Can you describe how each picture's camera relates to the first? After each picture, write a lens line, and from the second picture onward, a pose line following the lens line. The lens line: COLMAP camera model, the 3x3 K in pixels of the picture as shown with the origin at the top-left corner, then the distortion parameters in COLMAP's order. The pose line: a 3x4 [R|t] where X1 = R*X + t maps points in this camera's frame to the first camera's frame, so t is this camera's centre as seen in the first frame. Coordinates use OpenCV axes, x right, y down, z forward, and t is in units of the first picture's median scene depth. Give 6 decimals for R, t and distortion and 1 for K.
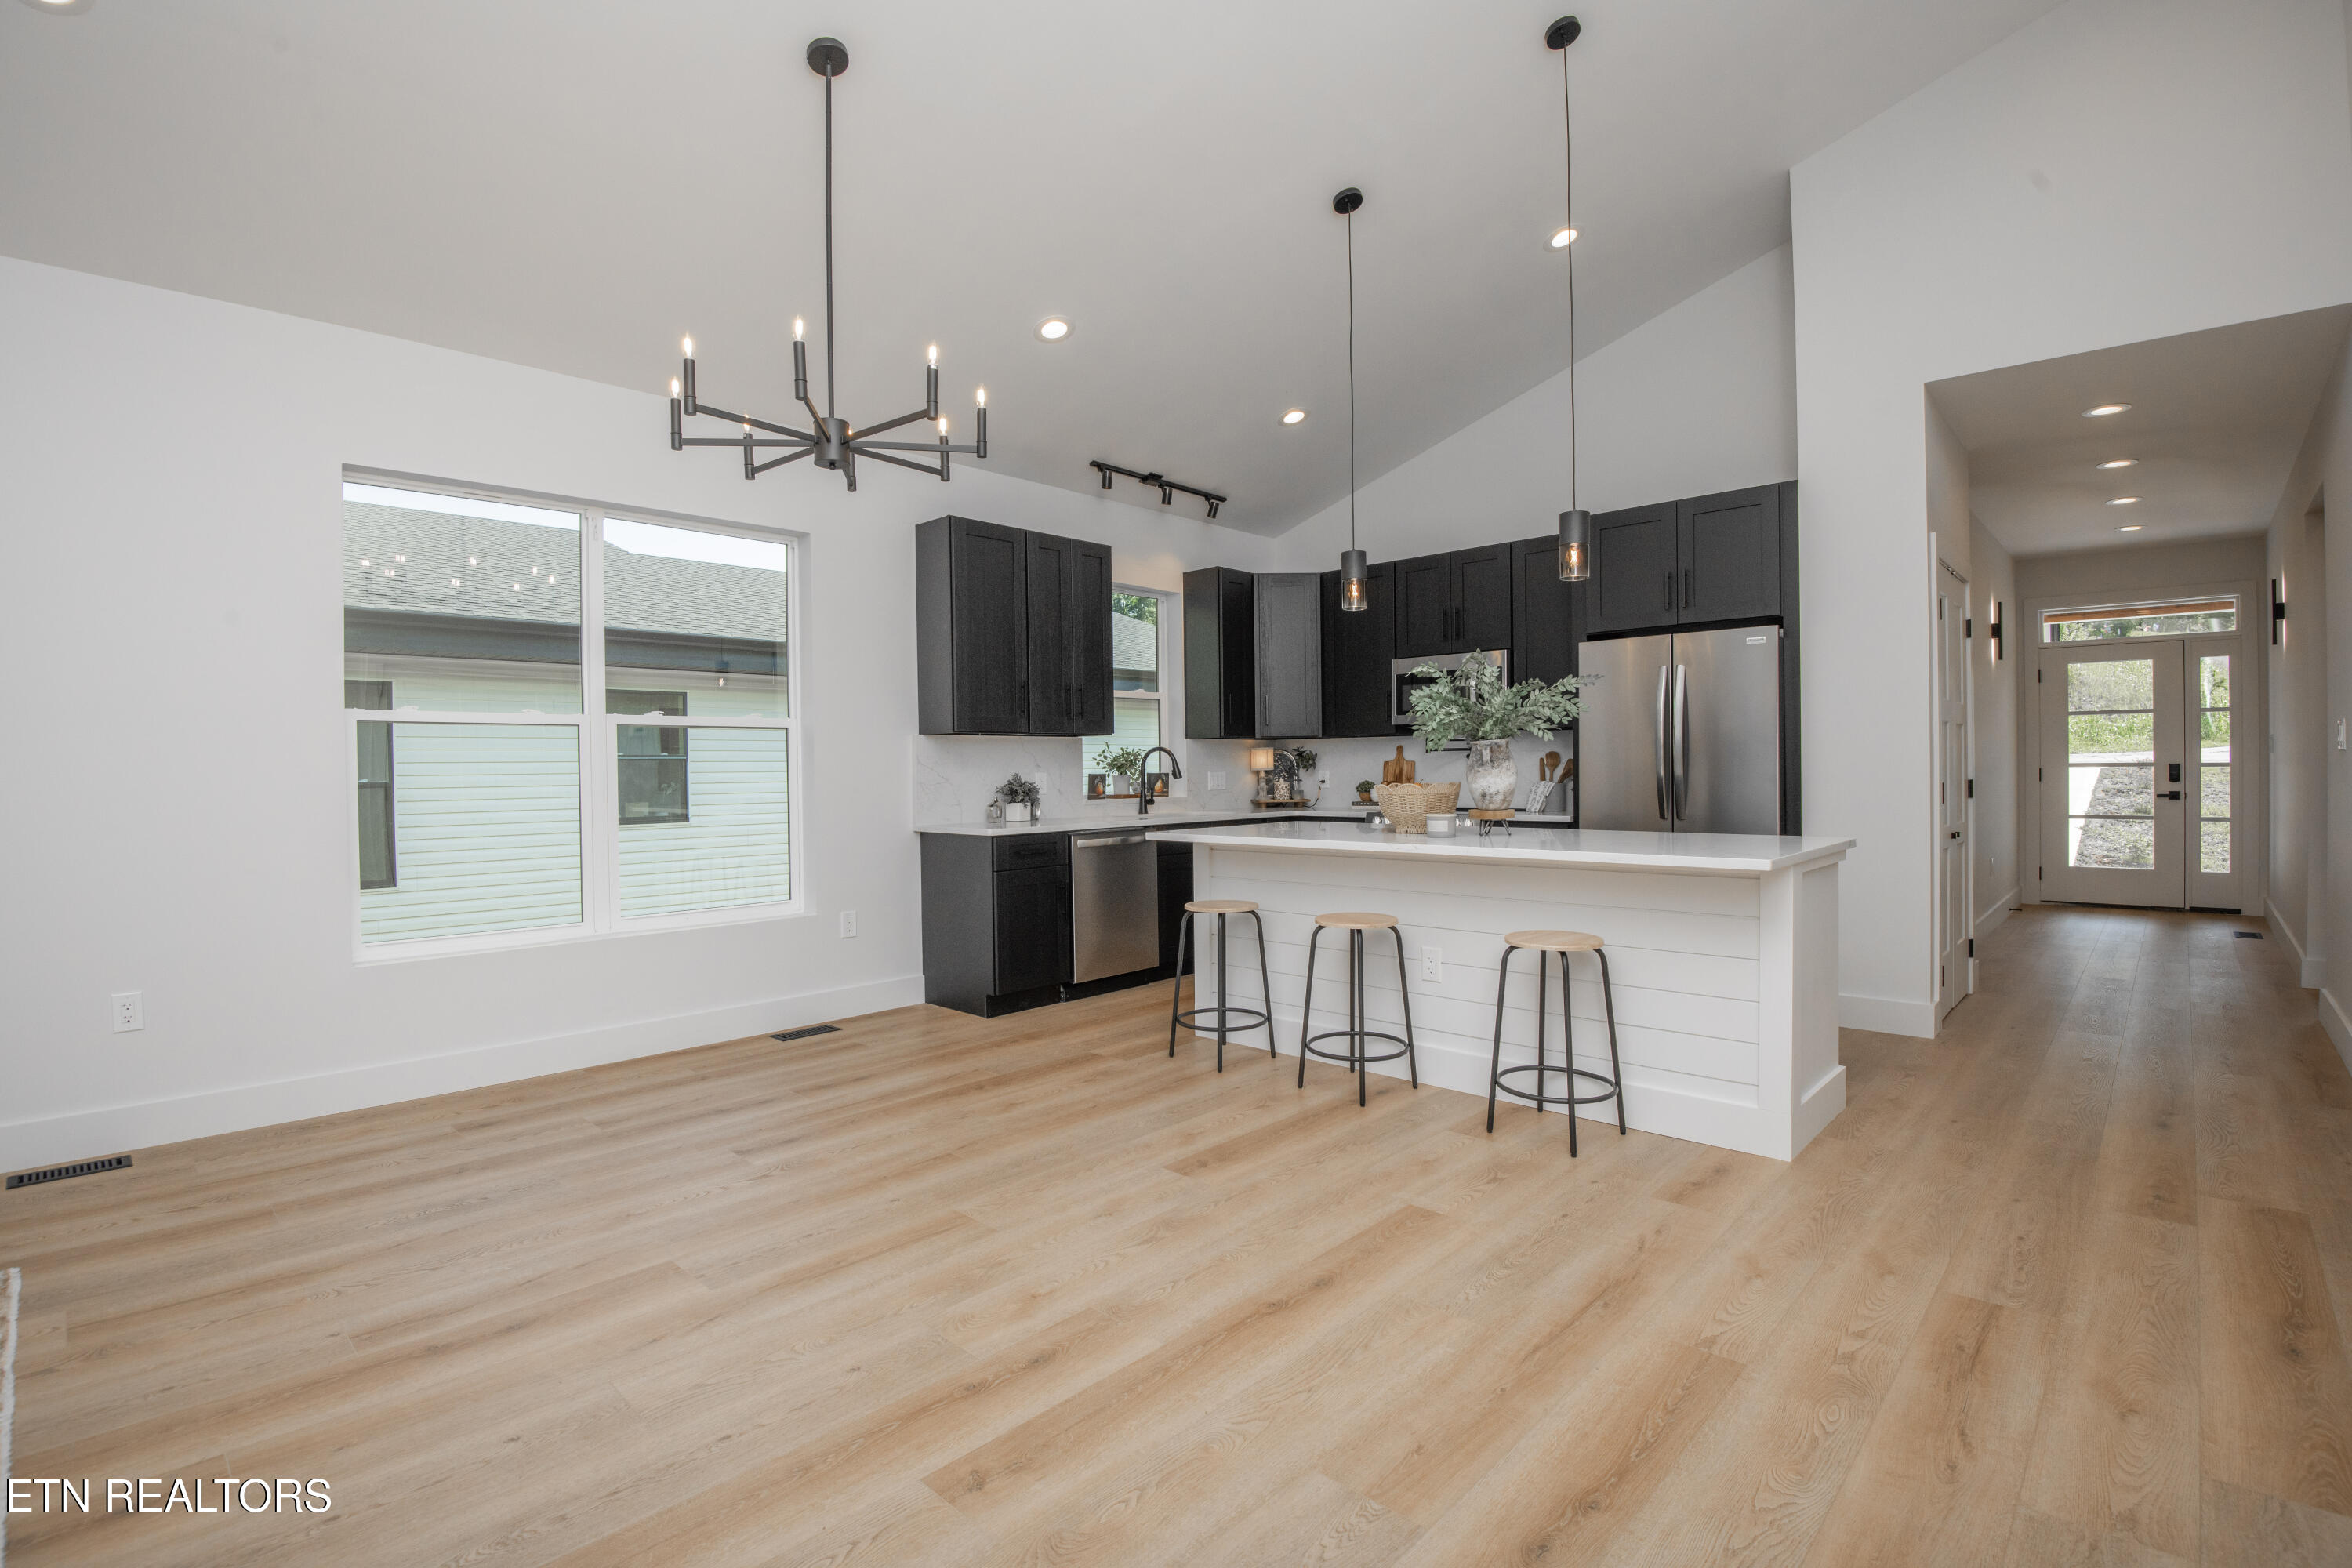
lens RADIAL K [[1085.7, 0, 1189.6], [0, 1085.7, 780.7], [0, 0, 1]] dist [-0.020296, -0.013068]
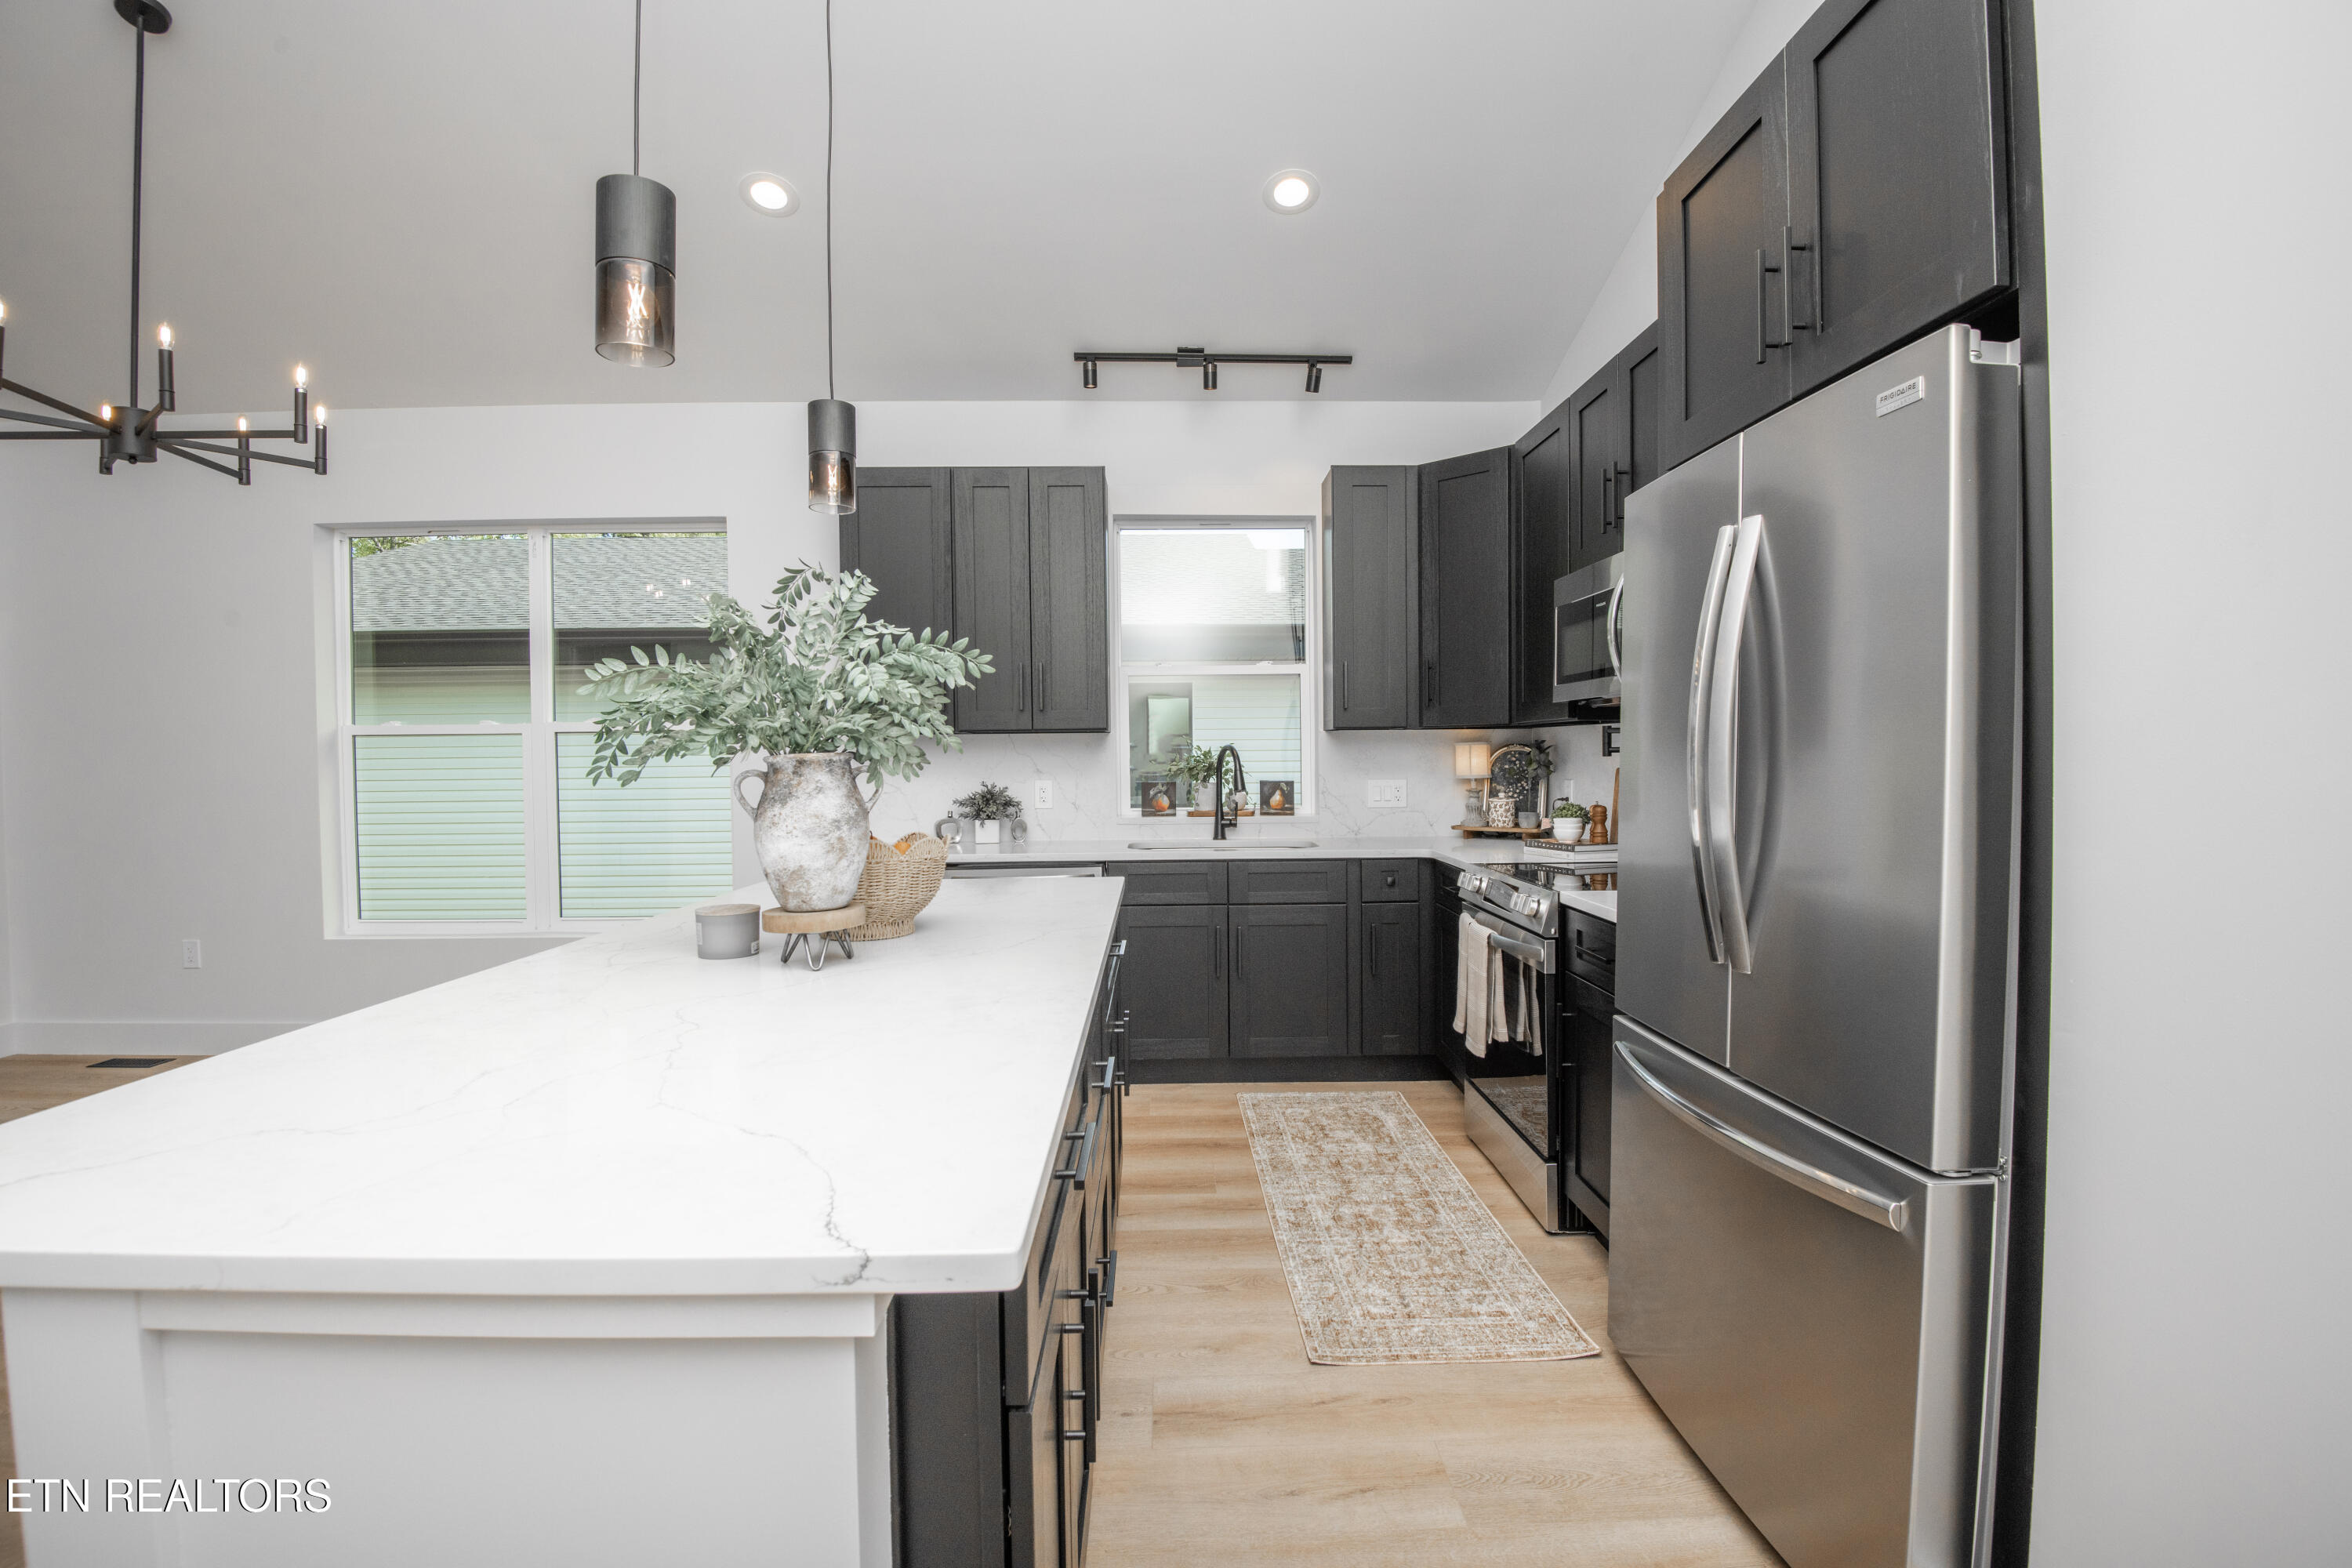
lens RADIAL K [[1085.7, 0, 1186.7], [0, 1085.7, 780.4], [0, 0, 1]] dist [-0.020296, -0.013068]
pose [[0.700527, 0.023068, -0.713253, 0.517723], [-0.008147, 0.999671, 0.024330, -0.028825], [0.713580, -0.011232, 0.700484, 0.575842]]
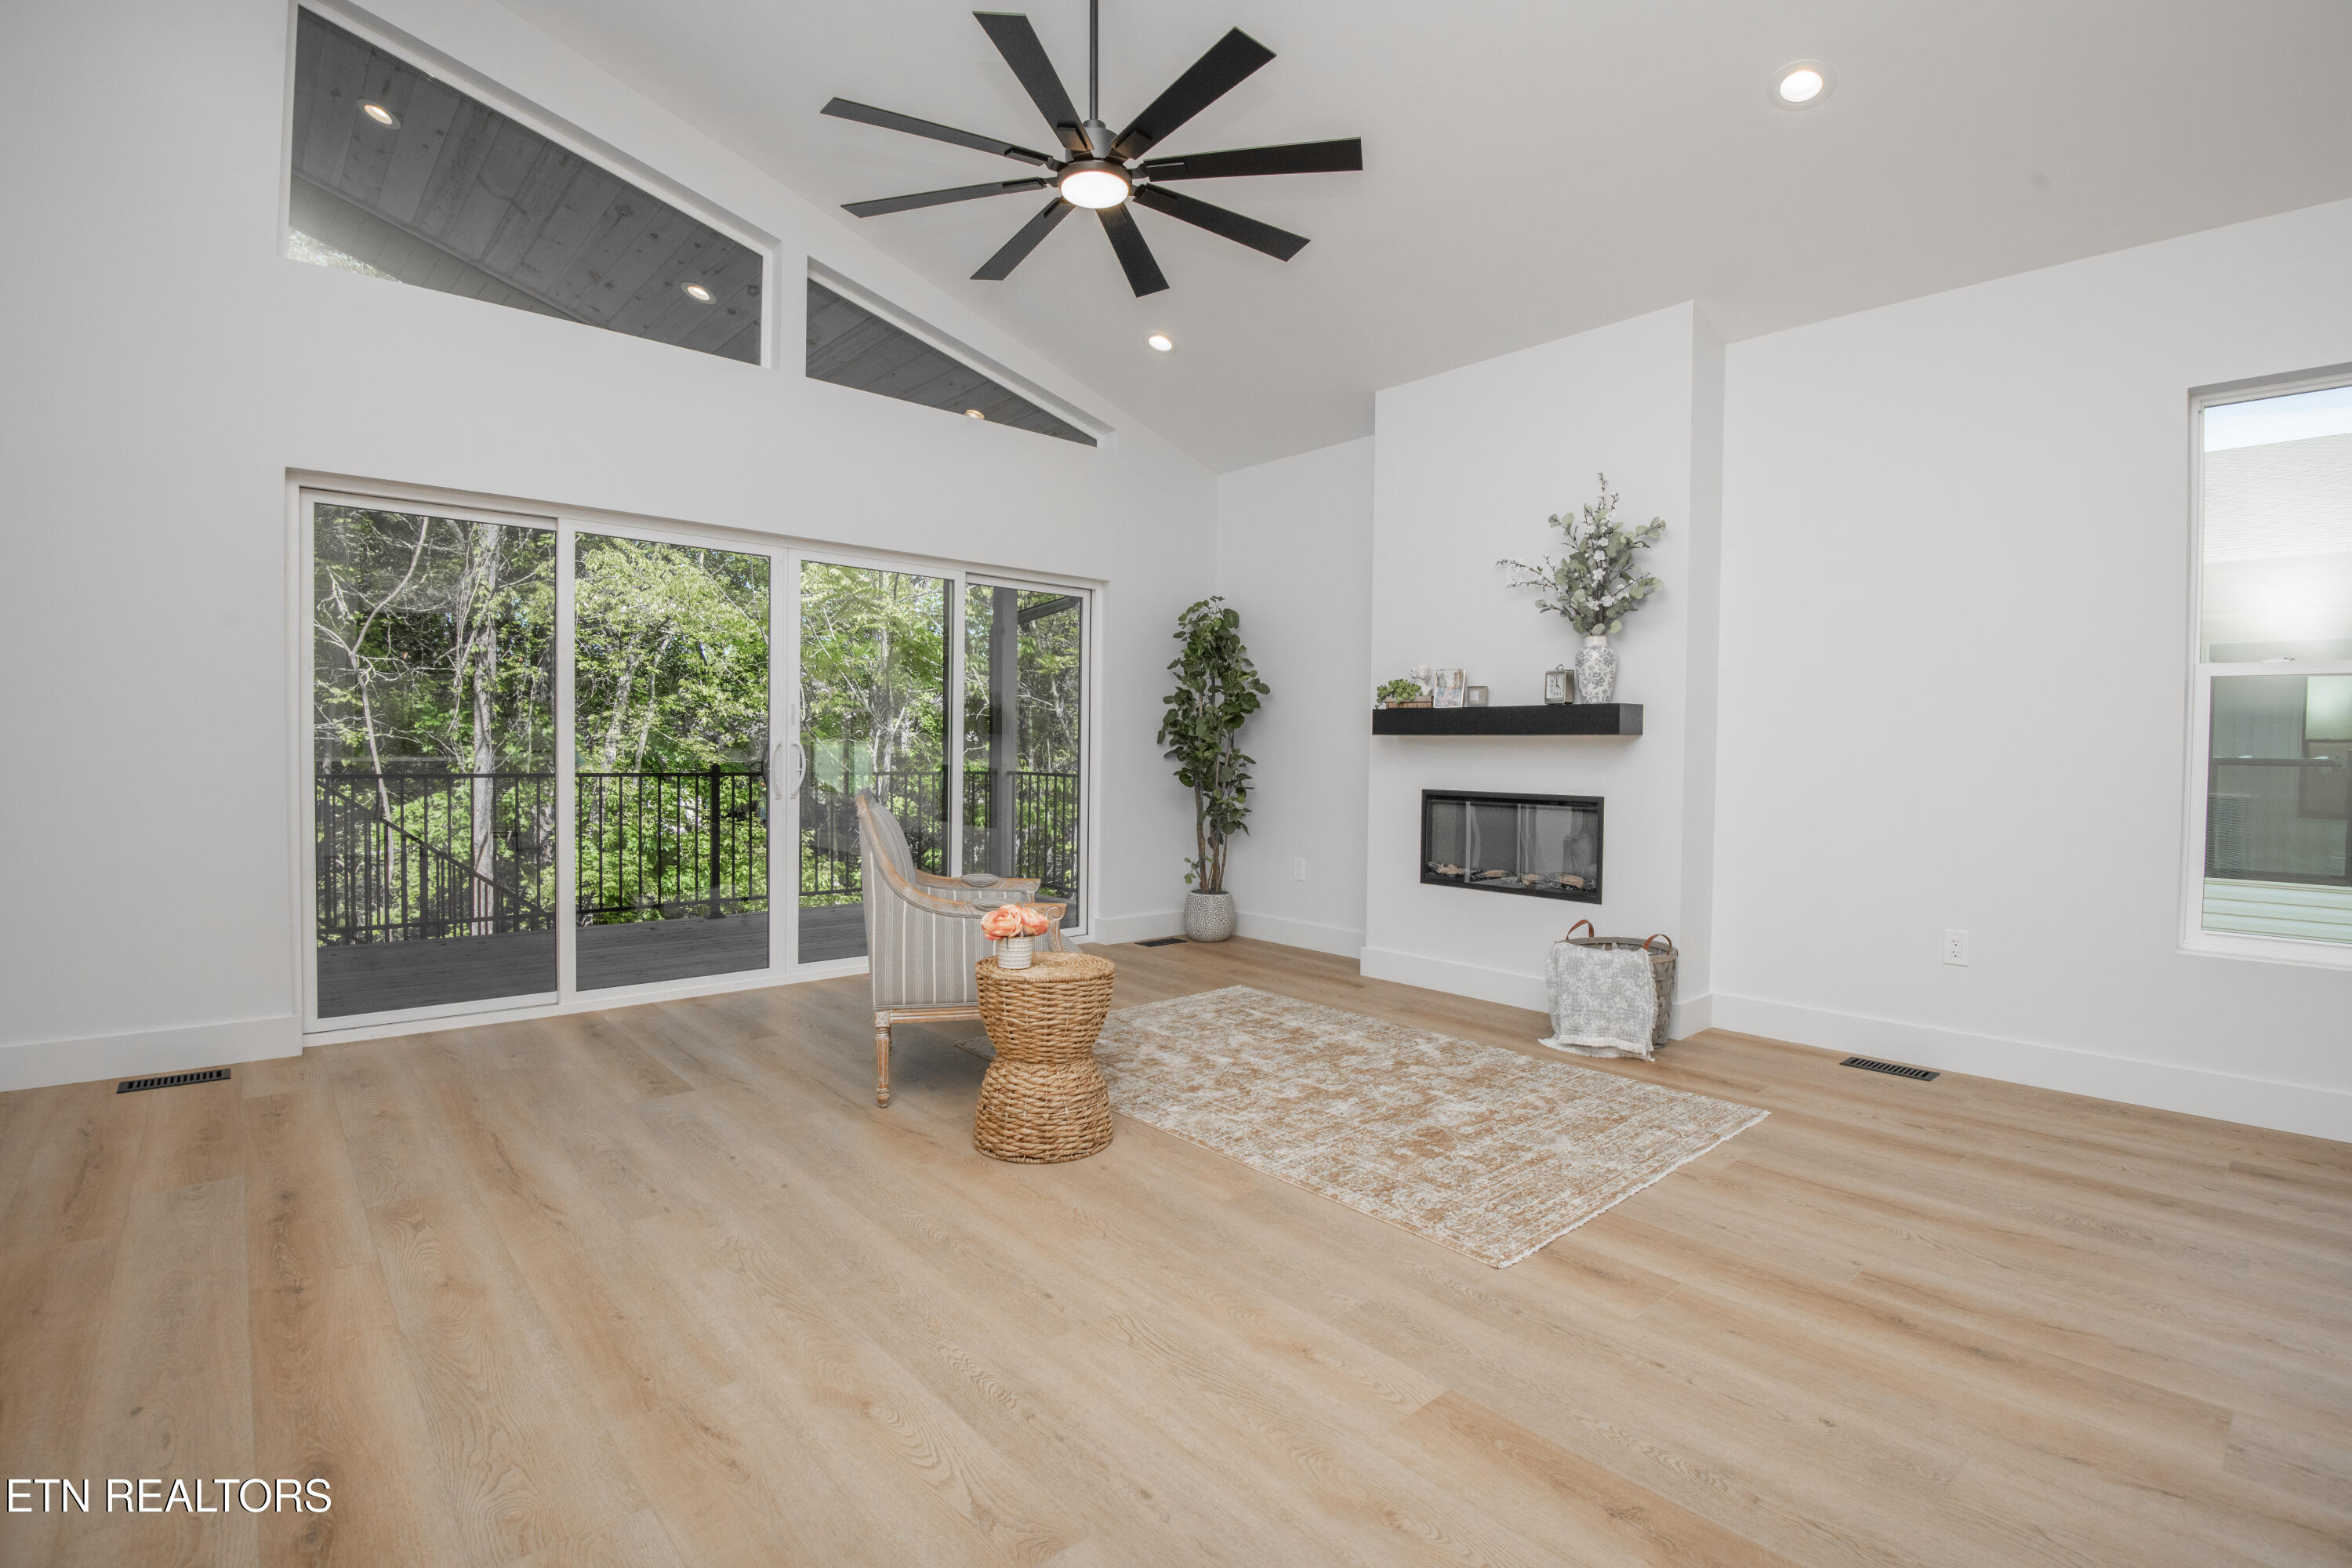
lens RADIAL K [[1085.7, 0, 1190.9], [0, 1085.7, 783.2], [0, 0, 1]] dist [-0.020296, -0.013068]
pose [[-0.087833, 0.043299, -0.995194, 0.109709], [-0.022410, 0.998716, 0.045430, 0.007594], [0.995883, 0.026293, -0.086750, 0.167963]]
